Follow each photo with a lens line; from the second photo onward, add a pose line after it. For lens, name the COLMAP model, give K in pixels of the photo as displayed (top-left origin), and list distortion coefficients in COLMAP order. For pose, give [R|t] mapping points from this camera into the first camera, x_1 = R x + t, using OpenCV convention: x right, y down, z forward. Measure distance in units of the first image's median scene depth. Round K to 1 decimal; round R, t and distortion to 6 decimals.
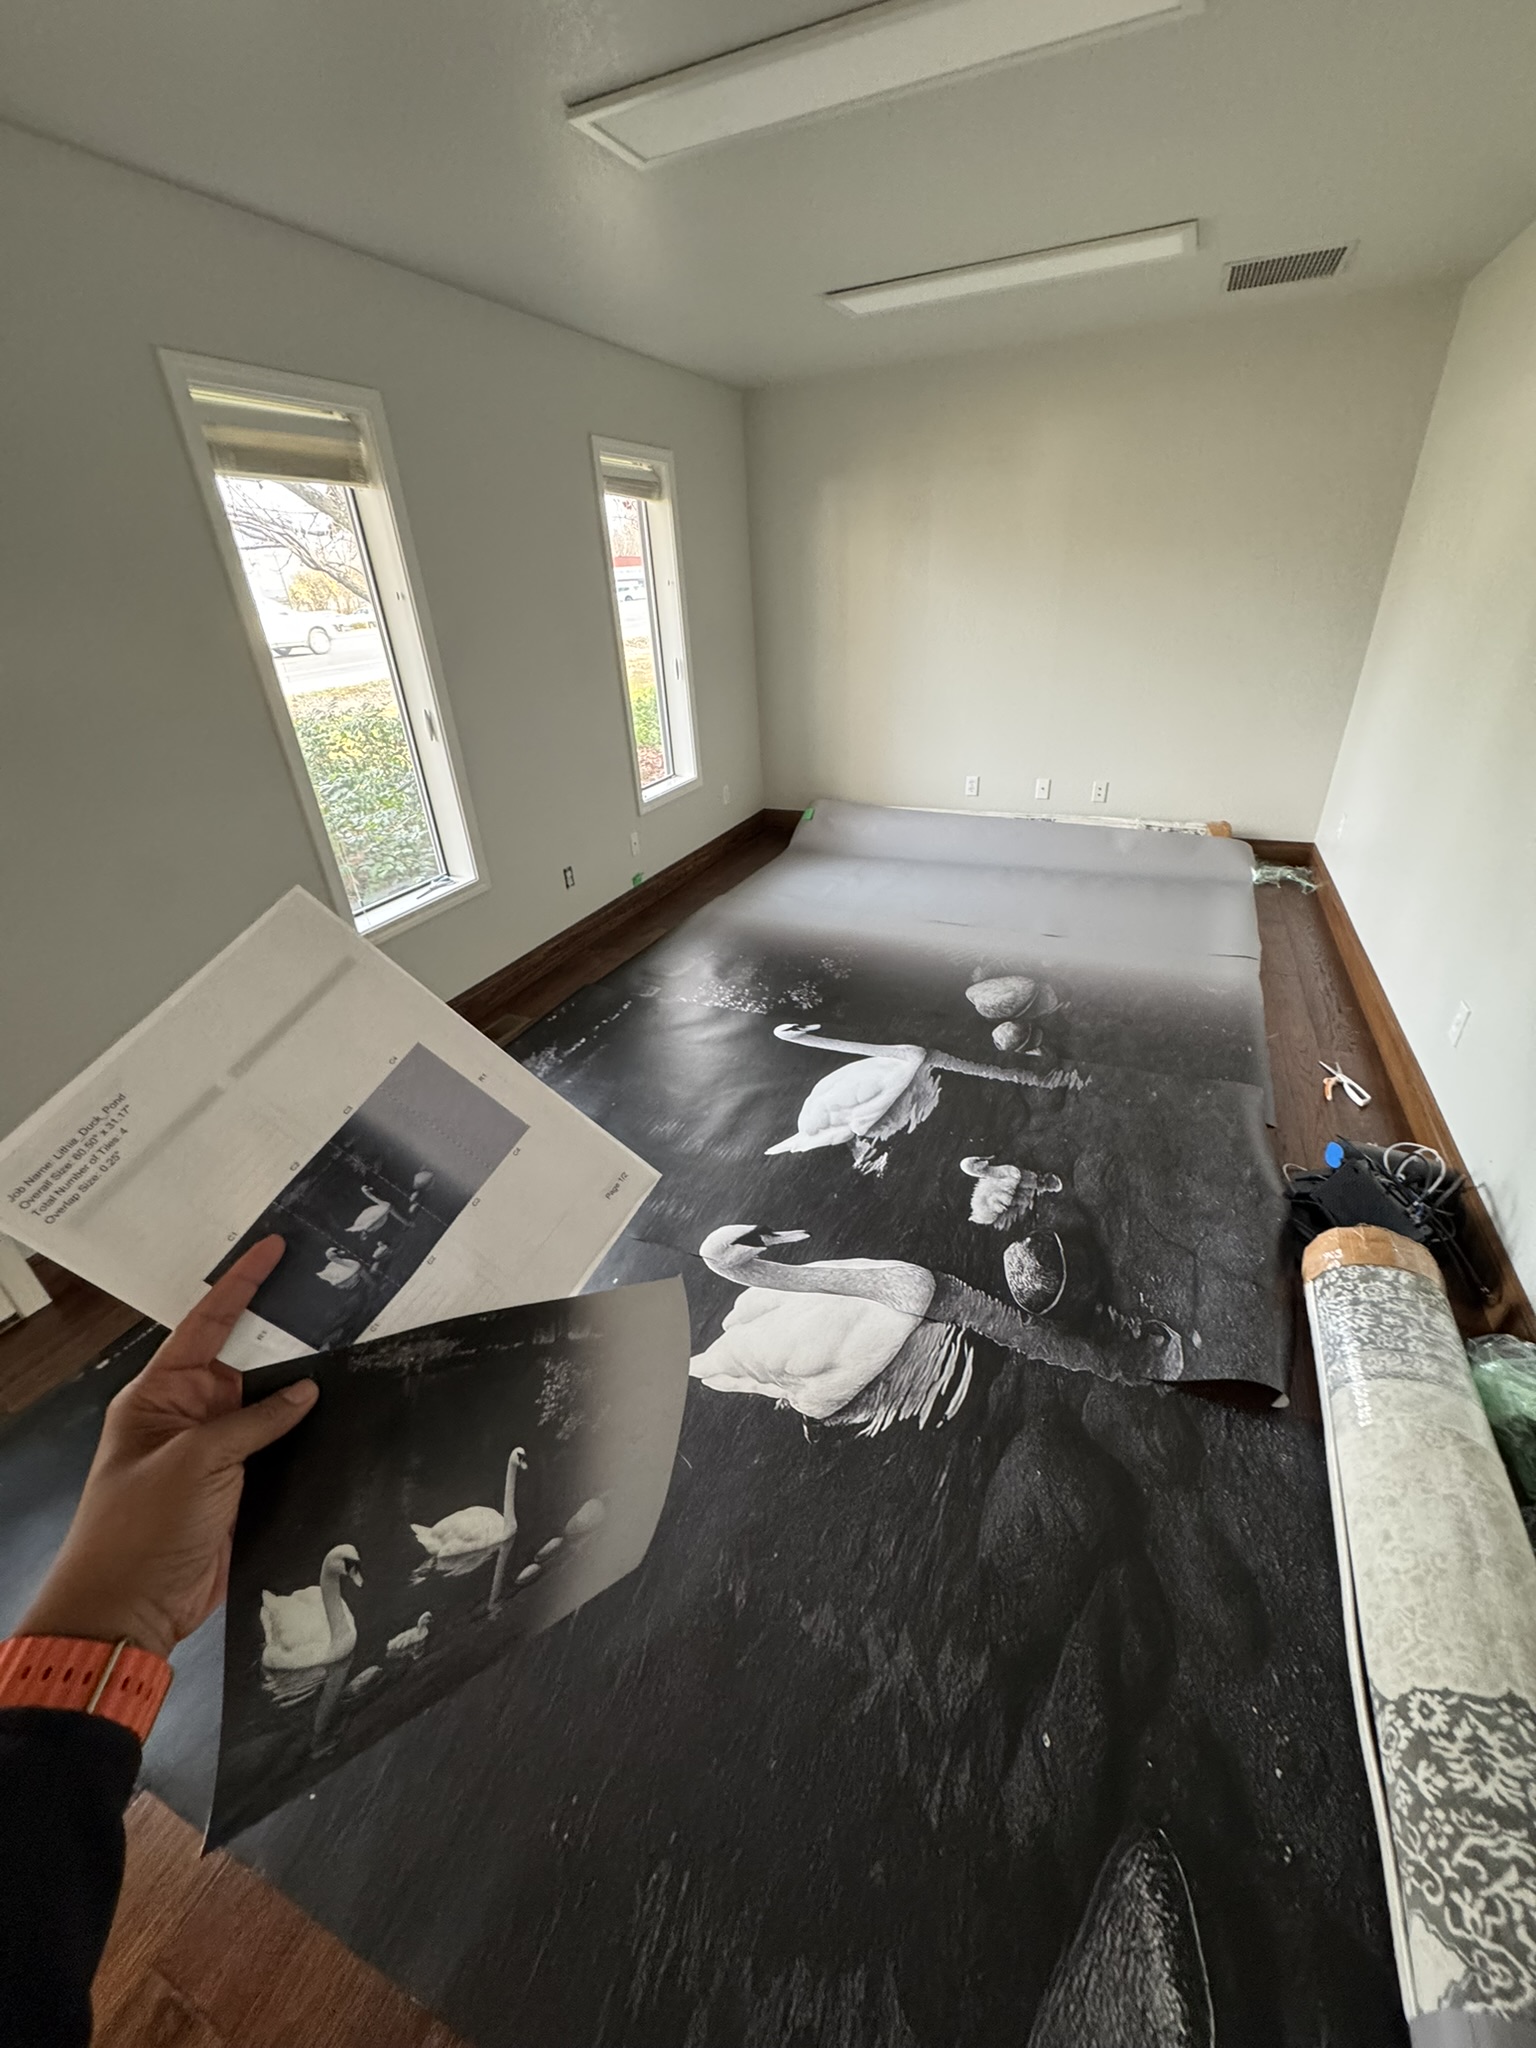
lens RADIAL K [[803.1, 0, 773.5], [0, 803.1, 1025.4], [0, 0, 1]] dist [-0.001034, -0.000457]
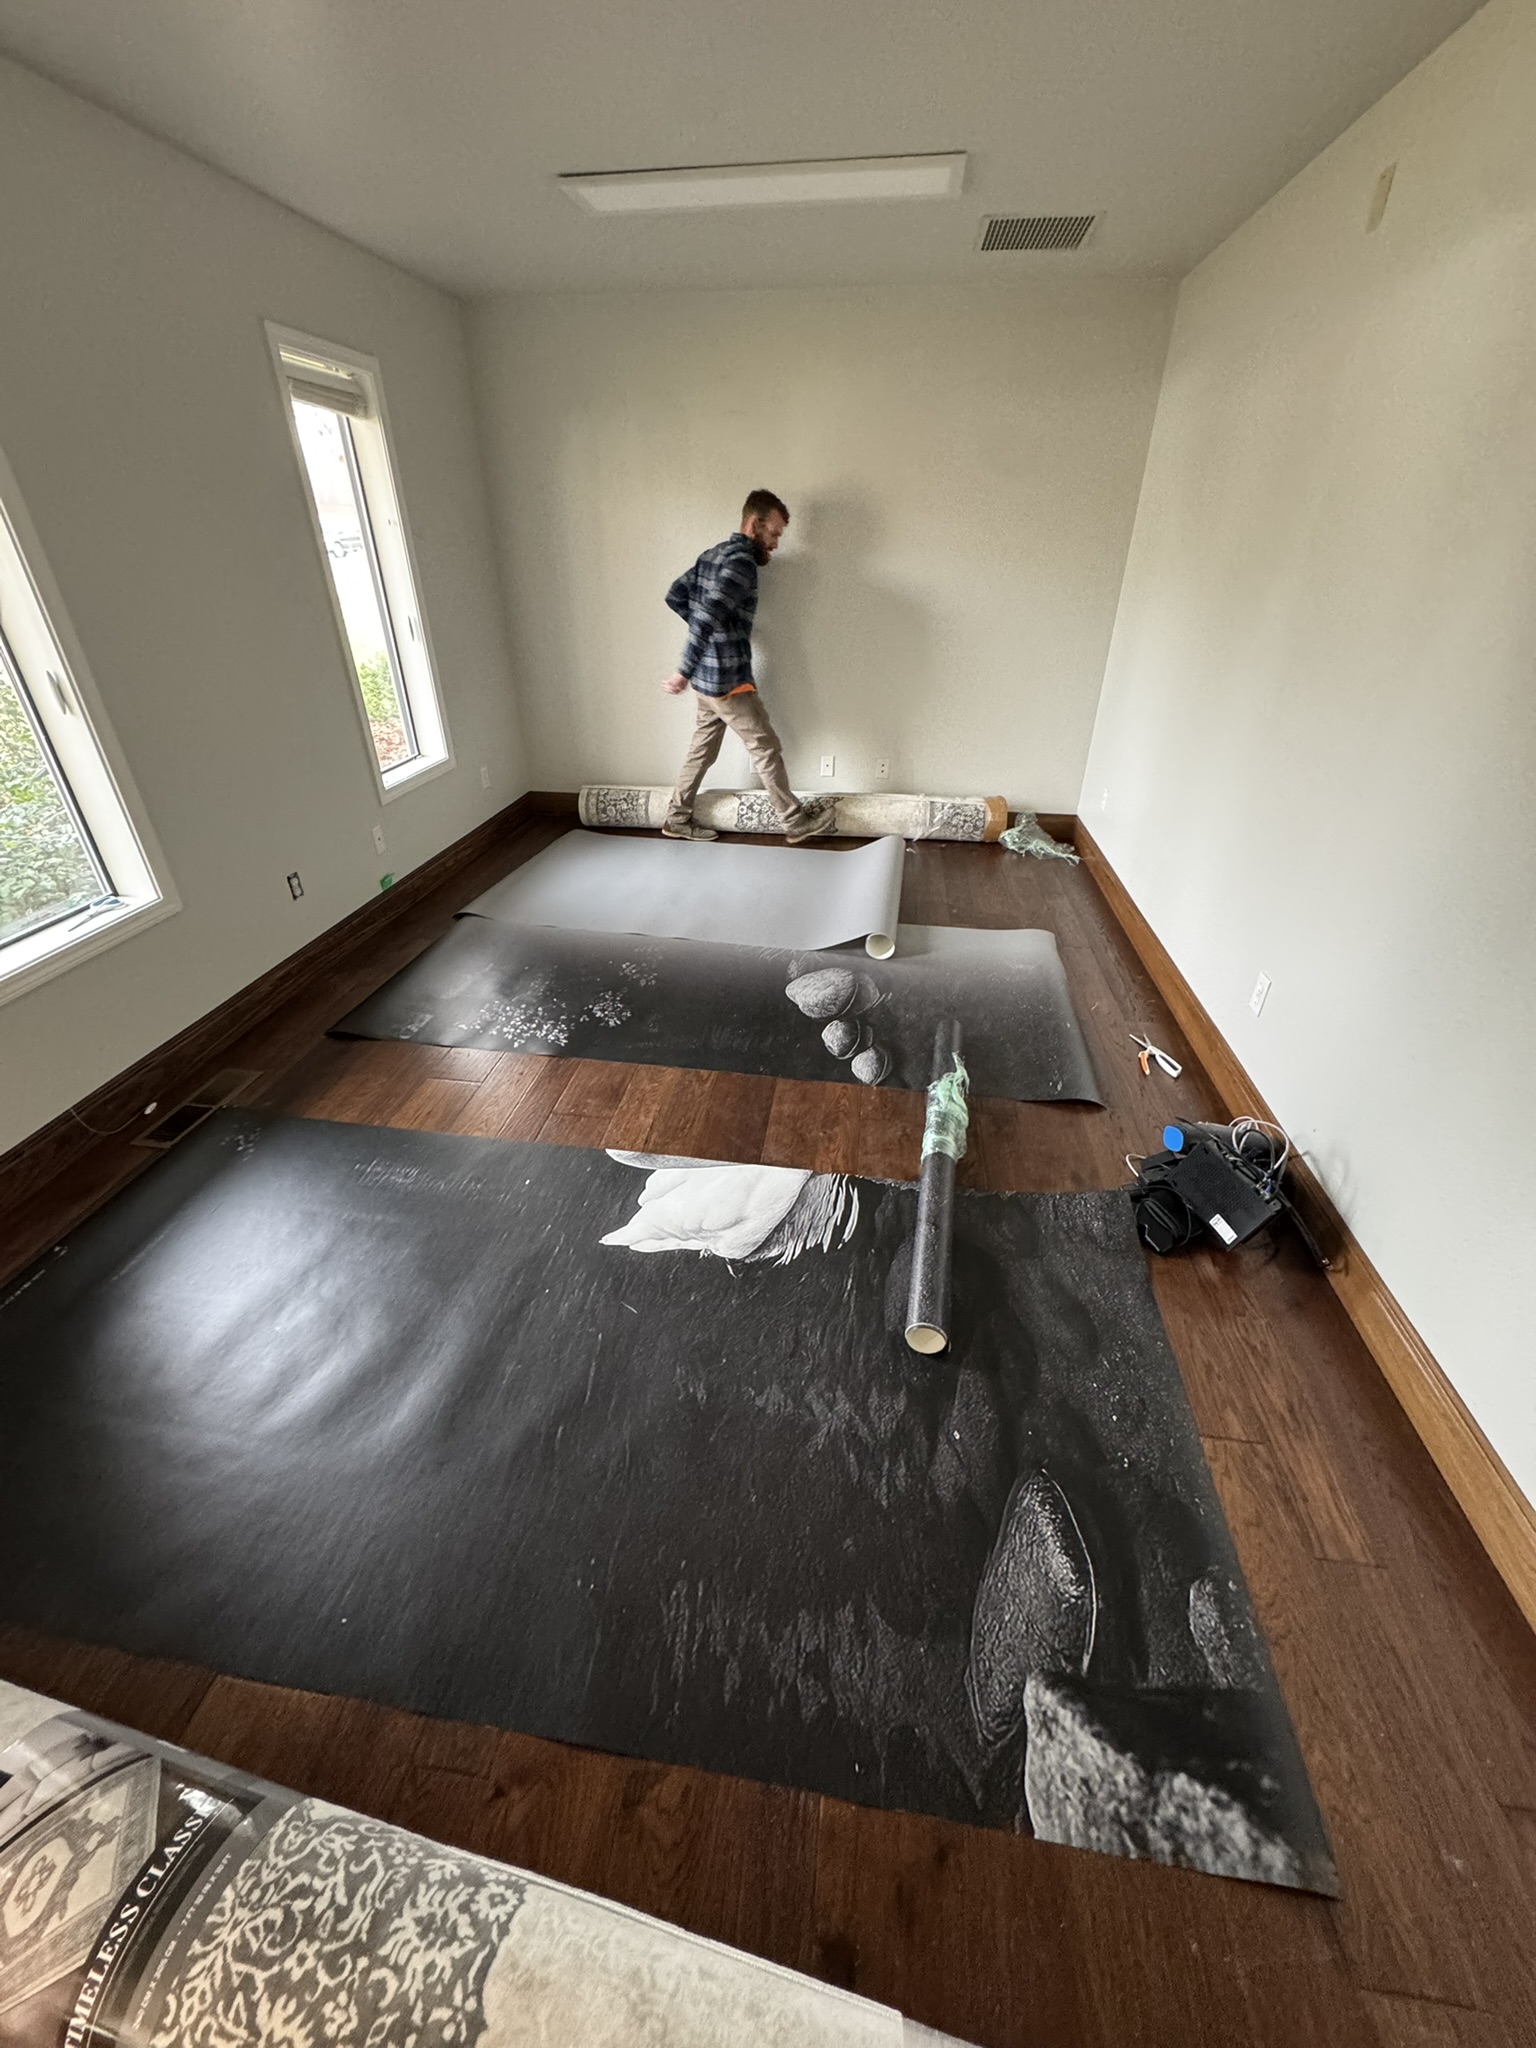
lens RADIAL K [[803.1, 0, 768.5], [0, 803.1, 1024.9], [0, 0, 1]] dist [-0.001034, -0.000457]
pose [[0.960988, -0.096000, 0.259395, -0.025083], [0.088344, 0.995244, 0.041042, -0.044329], [-0.262101, -0.016525, 0.964899, 0.116830]]
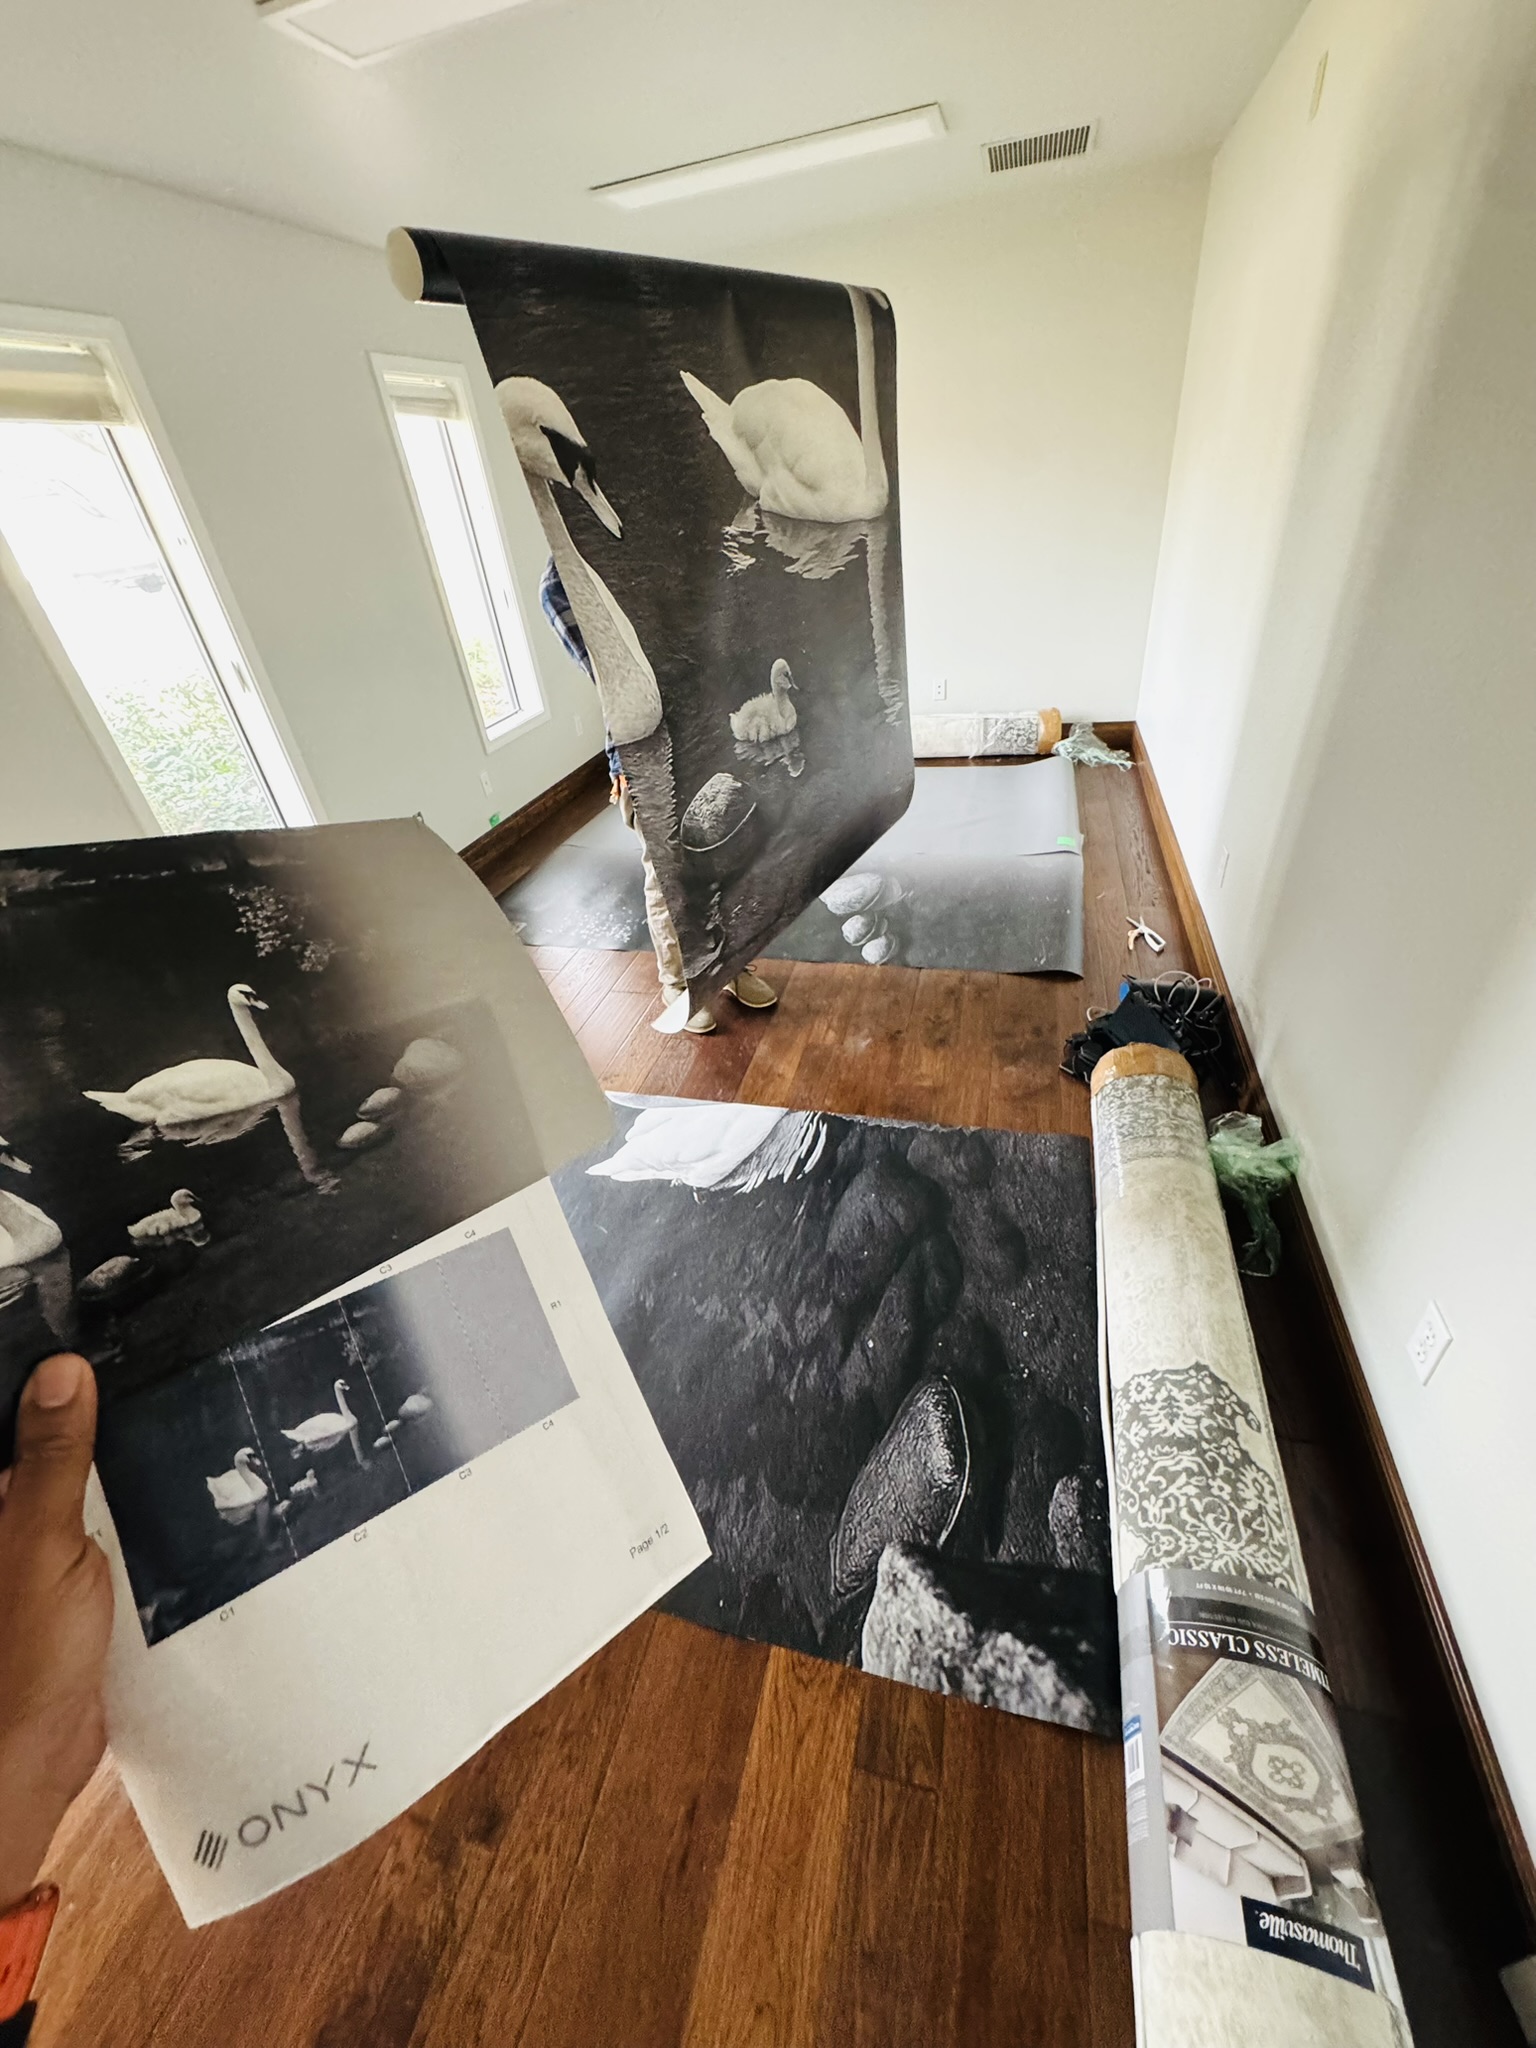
lens RADIAL K [[803.1, 0, 771.2], [0, 803.1, 1022.4], [0, 0, 1]] dist [-0.001034, -0.000457]
pose [[0.987756, -0.125693, 0.092409, 0.062932], [0.118026, 0.989432, 0.084226, 0.032798], [-0.102019, -0.072288, 0.992152, -0.059649]]
